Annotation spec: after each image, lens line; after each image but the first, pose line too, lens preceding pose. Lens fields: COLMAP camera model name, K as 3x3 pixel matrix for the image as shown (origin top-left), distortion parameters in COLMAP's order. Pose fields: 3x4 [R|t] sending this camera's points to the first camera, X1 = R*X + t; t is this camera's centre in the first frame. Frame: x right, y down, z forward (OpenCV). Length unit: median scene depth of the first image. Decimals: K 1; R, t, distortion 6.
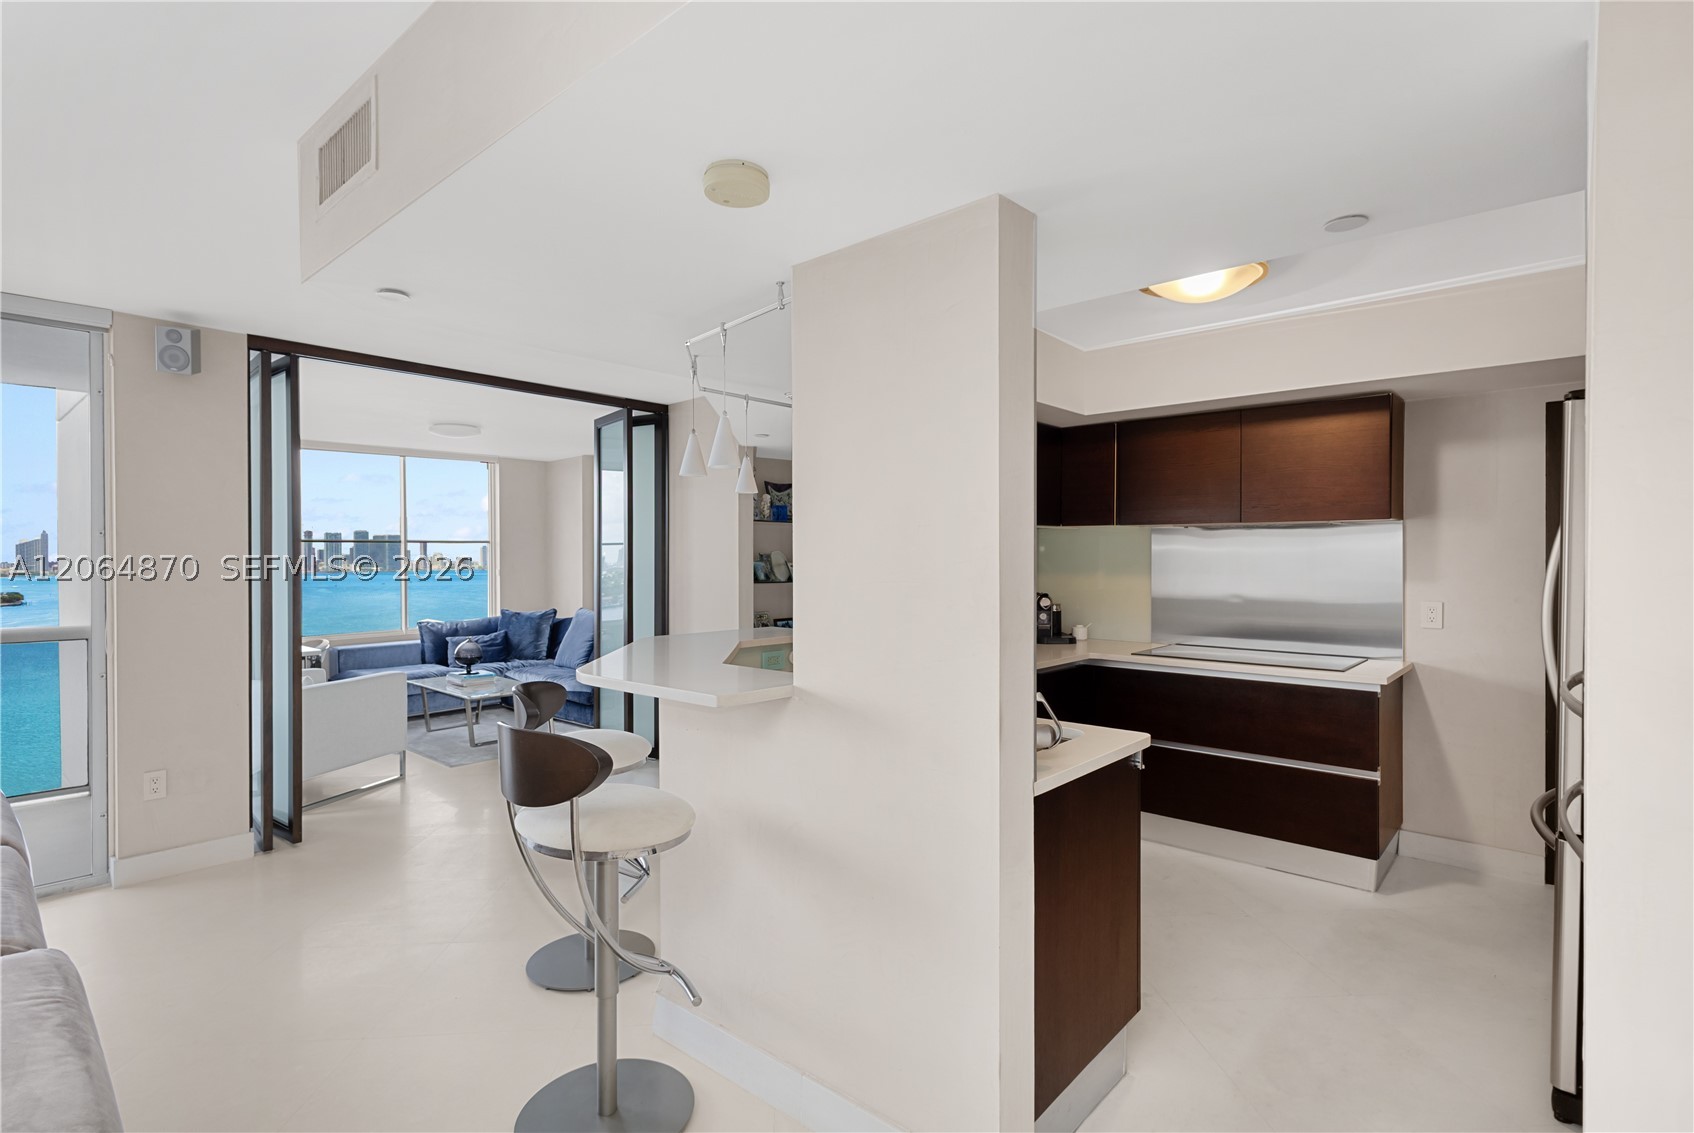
lens RADIAL K [[825.9, 0, 853.4], [0, 825.9, 561.0], [0, 0, 1]] dist [0.004438, 0.000053]
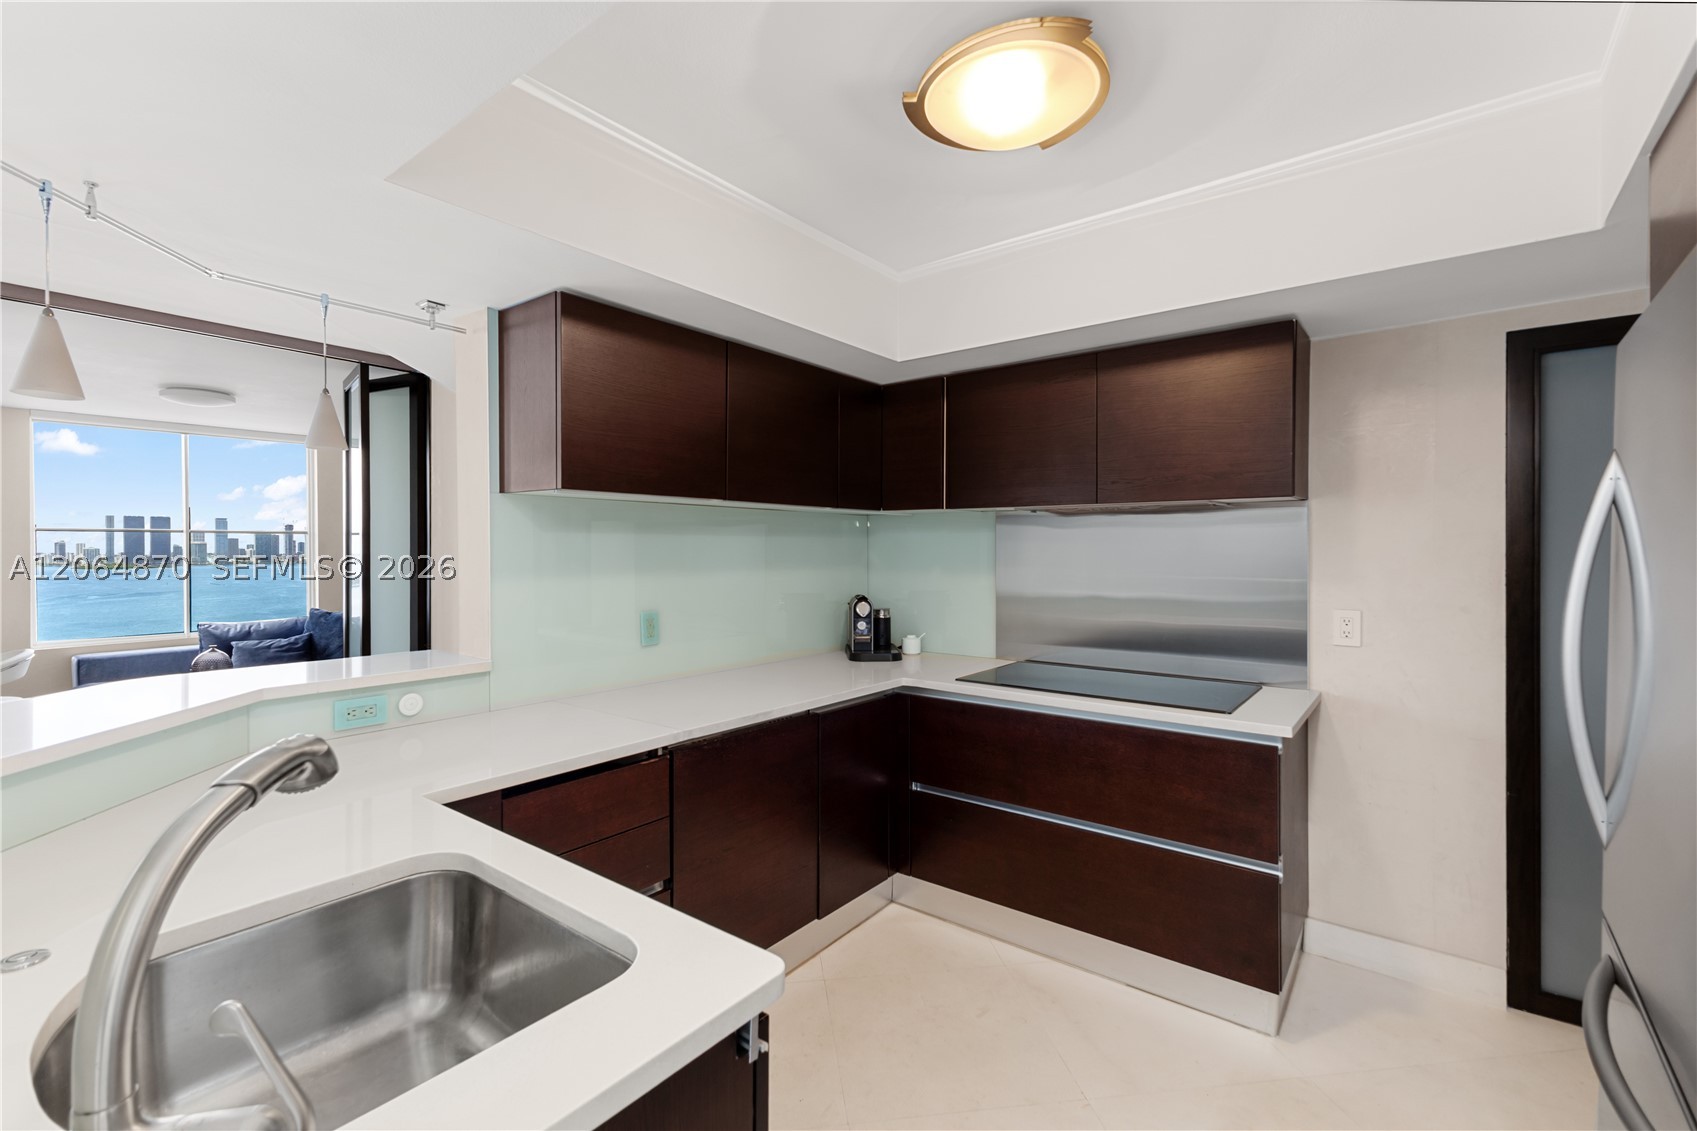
lens RADIAL K [[740.8, 0, 856.4], [0, 740.8, 550.7], [0, 0, 1]] dist [0.014223, -0.005891]
pose [[0.997768, 0.000355, 0.066779, 0.172539], [-0.000192, 0.999997, -0.002455, -0.002169], [-0.066780, 0.002436, 0.997765, 0.289304]]
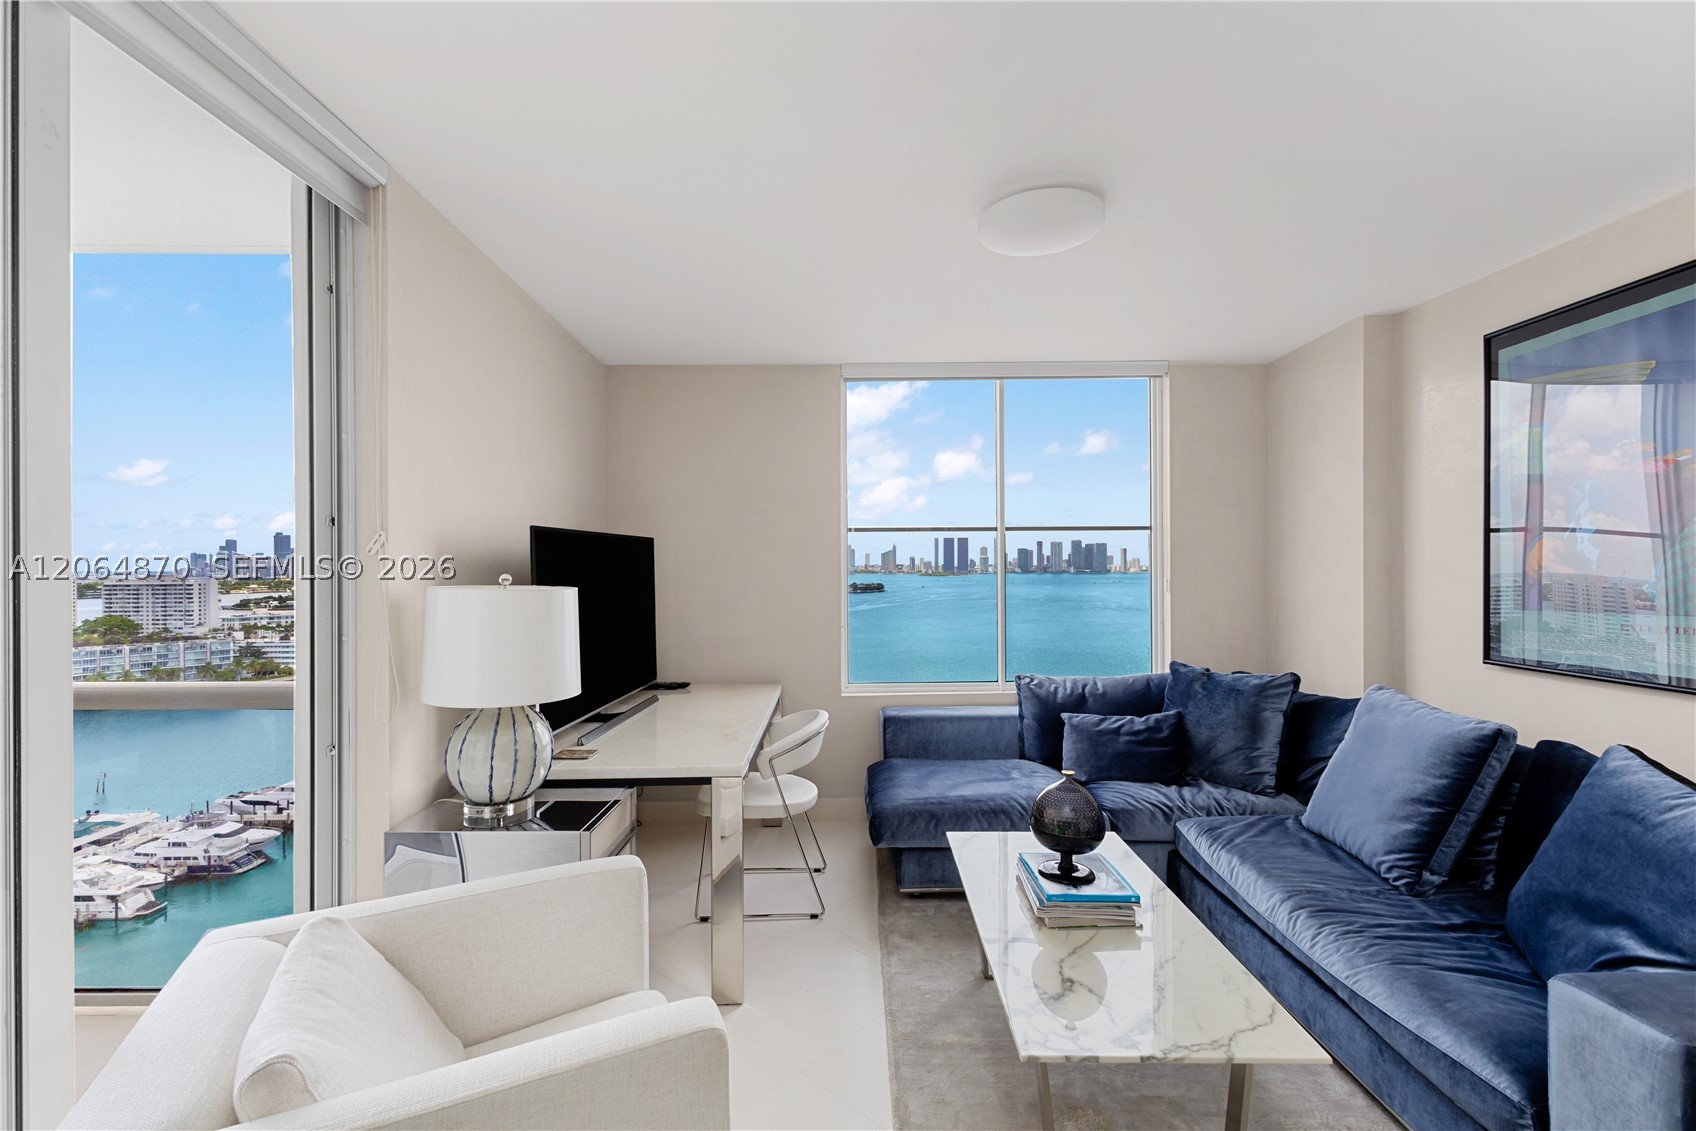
lens RADIAL K [[740.4, 0, 861.9], [0, 740.4, 596.7], [0, 0, 1]] dist [0.014223, -0.005891]
pose [[0.683297, 0.032314, -0.729425, -0.400359], [-0.000396, 0.999036, 0.043887, 0.002668], [0.730141, -0.029698, 0.682651, 0.975977]]
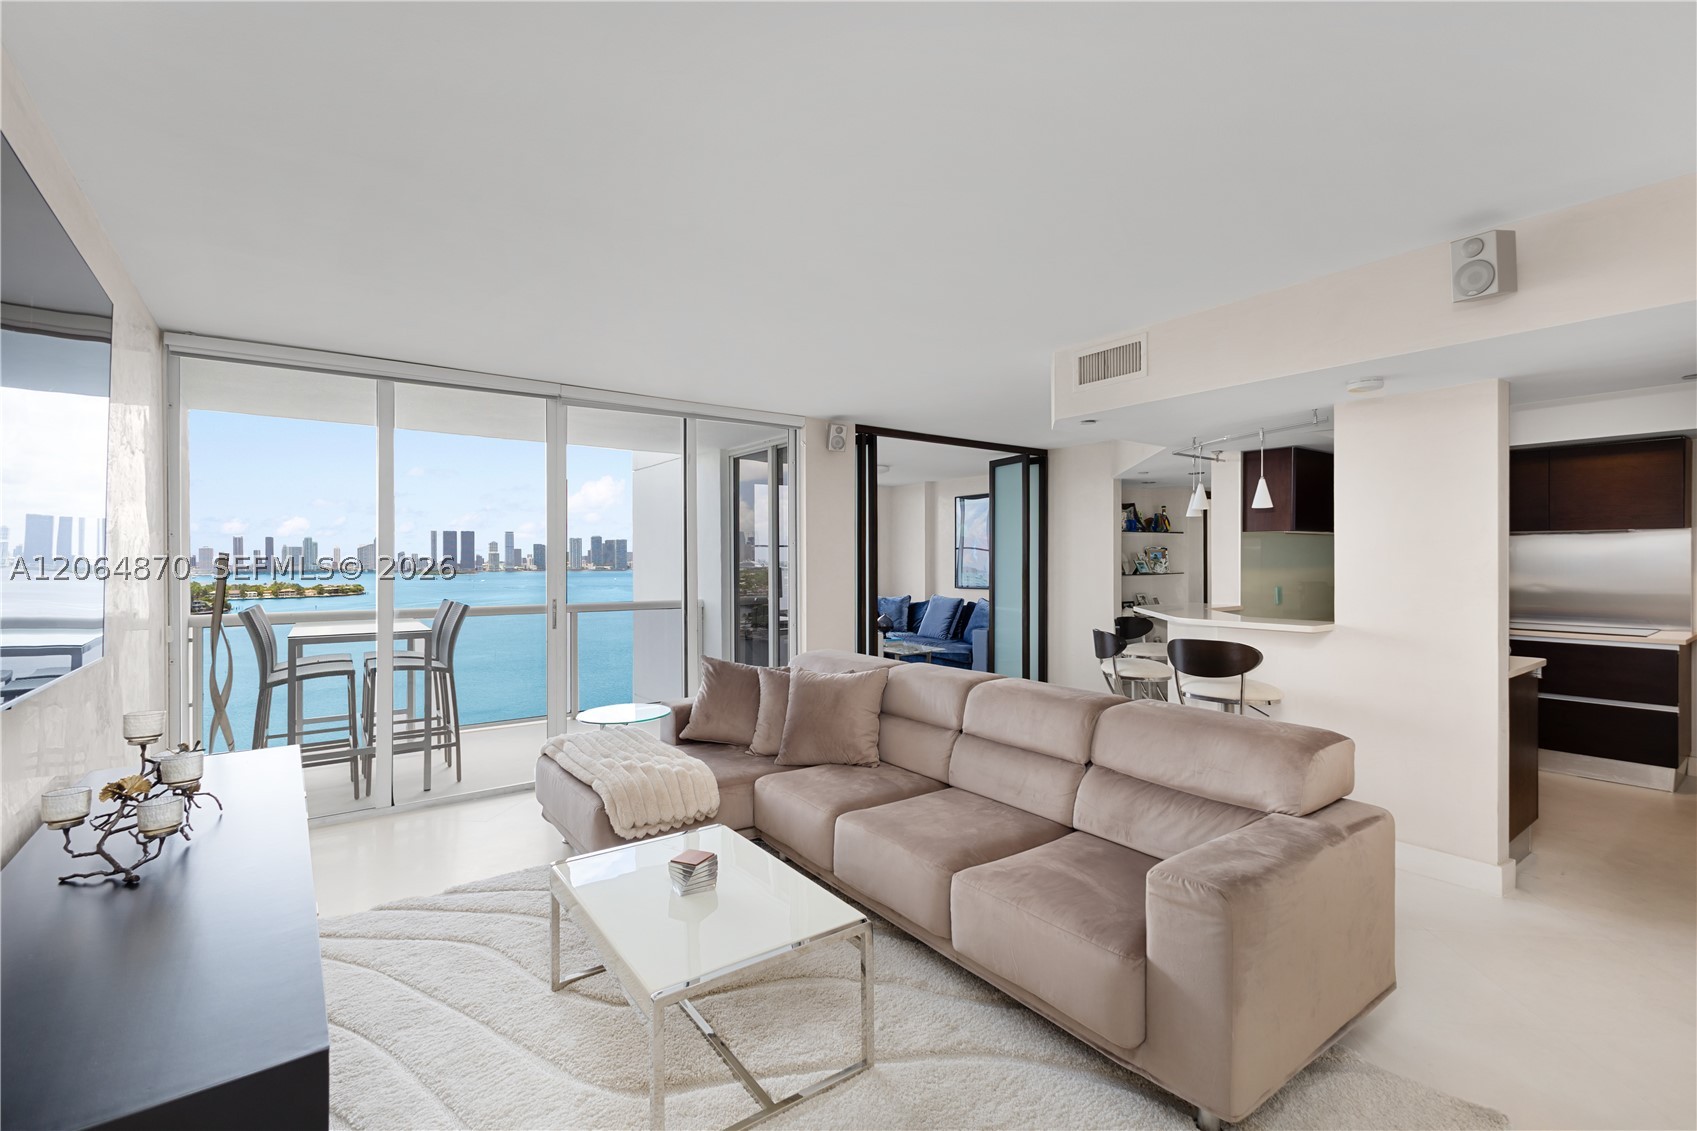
lens RADIAL K [[740.8, 0, 858.7], [0, 740.8, 563.1], [0, 0, 1]] dist [0.014223, -0.005891]
pose [[0.981007, -0.001445, -0.193966, -0.350354], [0.002268, 0.999989, 0.004023, -0.000581], [0.193958, -0.004387, 0.981000, -0.374256]]
